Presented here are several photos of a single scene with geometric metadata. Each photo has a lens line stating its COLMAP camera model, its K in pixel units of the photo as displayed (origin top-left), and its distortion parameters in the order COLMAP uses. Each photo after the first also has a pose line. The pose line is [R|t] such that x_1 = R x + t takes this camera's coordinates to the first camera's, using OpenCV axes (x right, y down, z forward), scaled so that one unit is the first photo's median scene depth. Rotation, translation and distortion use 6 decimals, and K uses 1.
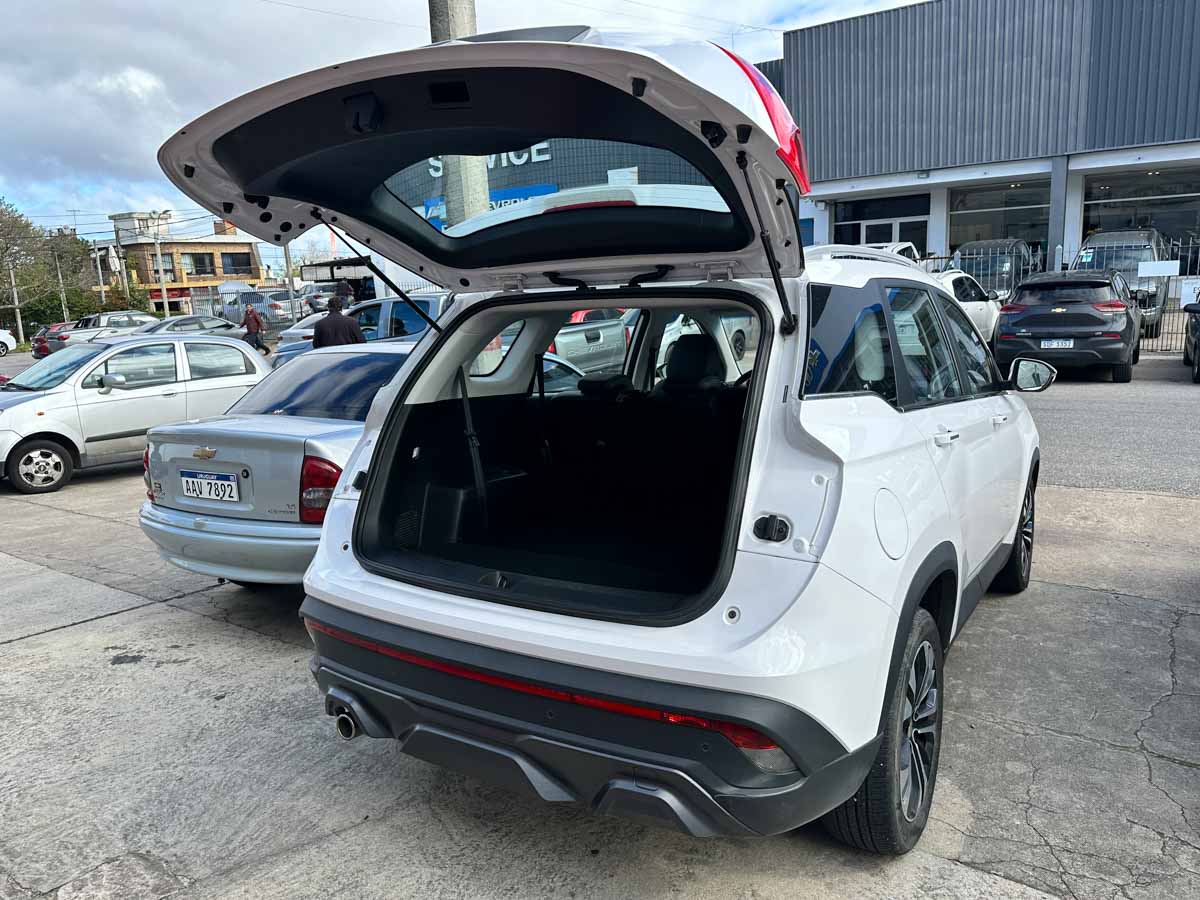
lens RADIAL K [[857.5, 0, 606.4], [0, 857.5, 437.2], [0, 0, 1]] dist [0.008191, -0.008105]
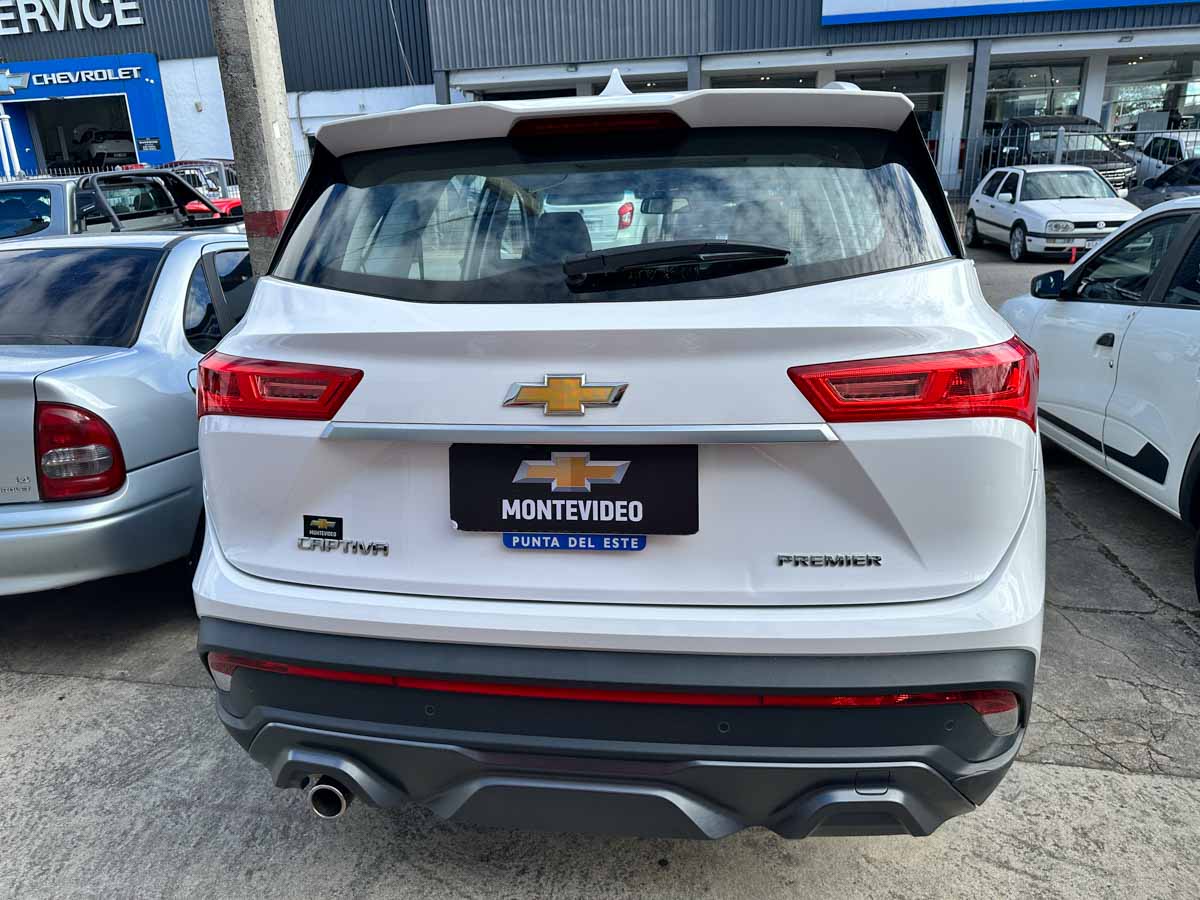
lens RADIAL K [[859.6, 0, 600.0], [0, 859.6, 450.0], [0, 0, 1]] dist [-0.002198, -0.005407]
pose [[0.914949, -0.113213, 0.387365, -0.196483], [0.065249, 0.988715, 0.134849, -0.002806], [-0.398260, -0.098105, 0.912011, 0.200085]]
